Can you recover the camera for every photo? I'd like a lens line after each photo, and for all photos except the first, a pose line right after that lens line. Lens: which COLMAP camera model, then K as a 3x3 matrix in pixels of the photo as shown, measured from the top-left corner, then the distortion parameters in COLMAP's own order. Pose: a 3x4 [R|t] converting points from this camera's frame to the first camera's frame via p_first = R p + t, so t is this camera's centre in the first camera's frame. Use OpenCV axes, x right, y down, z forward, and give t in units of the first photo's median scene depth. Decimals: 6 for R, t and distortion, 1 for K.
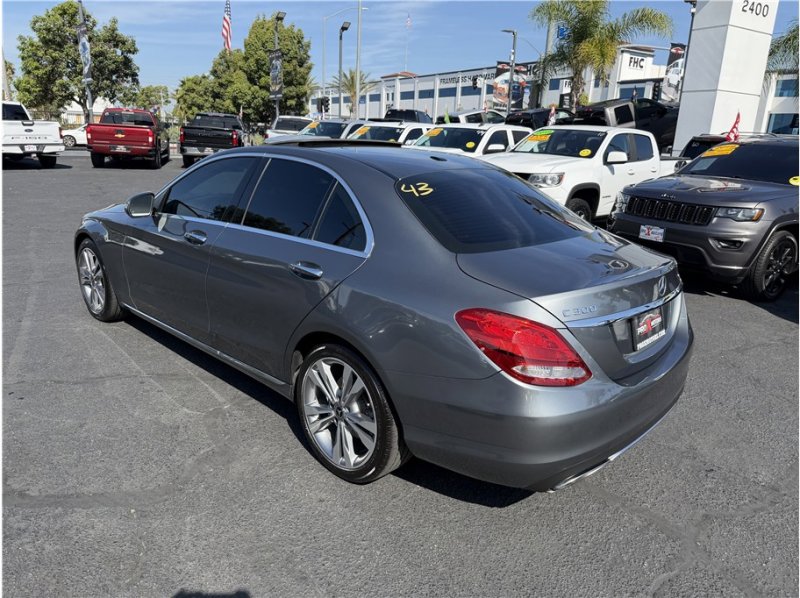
lens RADIAL K [[565.5, 0, 401.5], [0, 565.5, 293.7], [0, 0, 1]] dist [0.019513, -0.030099]
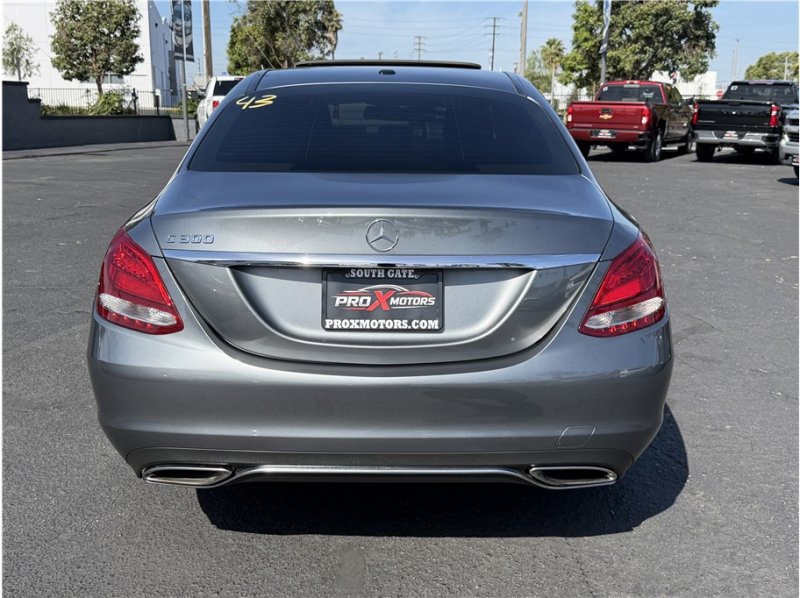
lens RADIAL K [[868.4, 0, 410.6], [0, 868.4, 297.4], [0, 0, 1]] dist [0.035504, 0.000000]
pose [[0.697633, 0.119286, -0.706456, 0.170174], [-0.175932, 0.984374, -0.007522, 0.008148], [0.694519, 0.129536, 0.707717, 0.053632]]
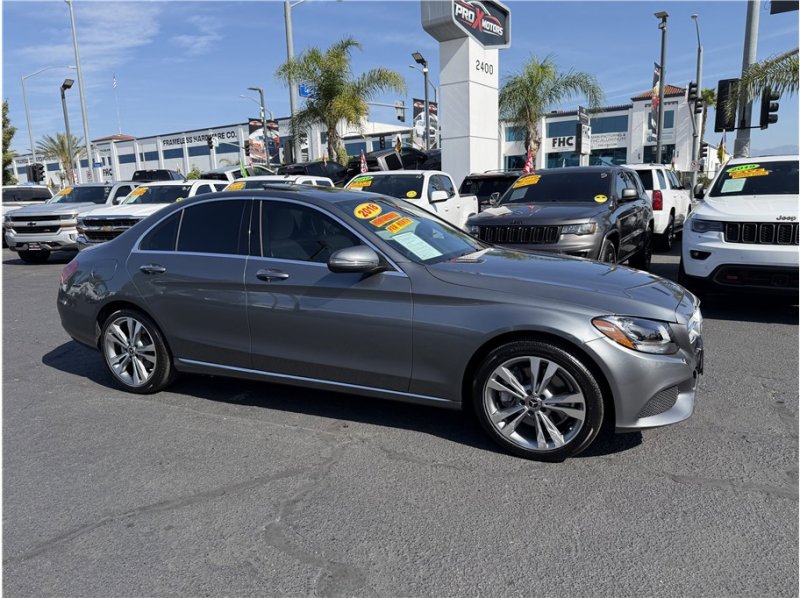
lens RADIAL K [[565.5, 0, 397.9], [0, 565.5, 299.6], [0, 0, 1]] dist [0.019513, -0.030099]
pose [[0.897415, -0.151951, 0.414194, -0.088939], [0.186363, 0.981508, -0.043709, -0.006387], [-0.399893, 0.116415, 0.909139, 0.038832]]
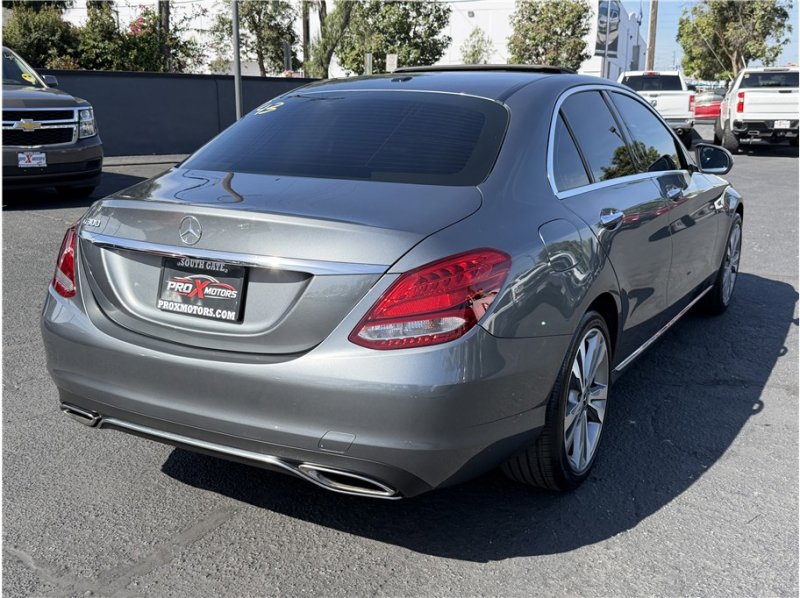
lens RADIAL K [[868.4, 0, 408.6], [0, 868.4, 294.8], [0, 0, 1]] dist [0.035504, 0.000000]
pose [[0.245861, 0.175888, -0.953213, 0.228149], [-0.259715, 0.959395, 0.110041, -0.018163], [0.933863, 0.220509, 0.281558, 0.142664]]
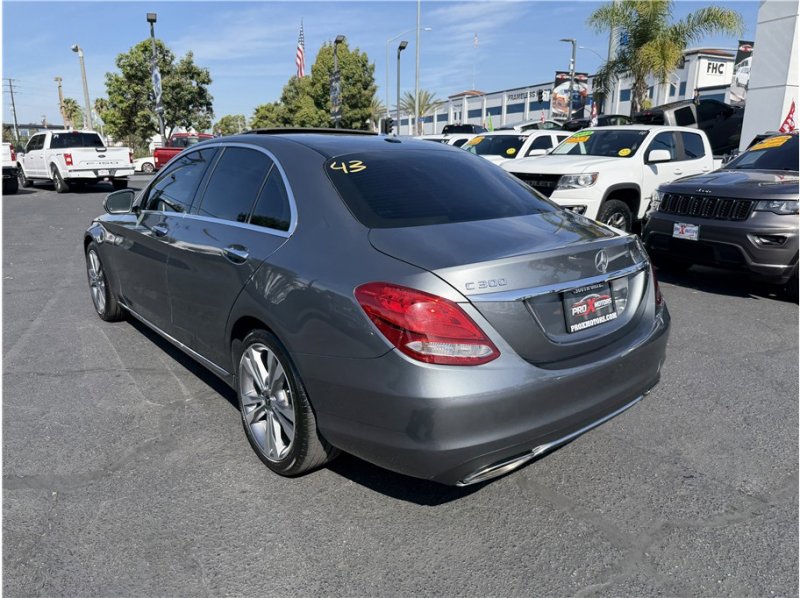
lens RADIAL K [[565.5, 0, 404.3], [0, 565.5, 296.2], [0, 0, 1]] dist [0.019513, -0.030099]
pose [[0.992684, -0.006545, -0.120561, 0.037988], [0.003042, 0.999568, -0.029220, 0.009903], [0.120700, 0.028640, 0.992276, 0.011241]]
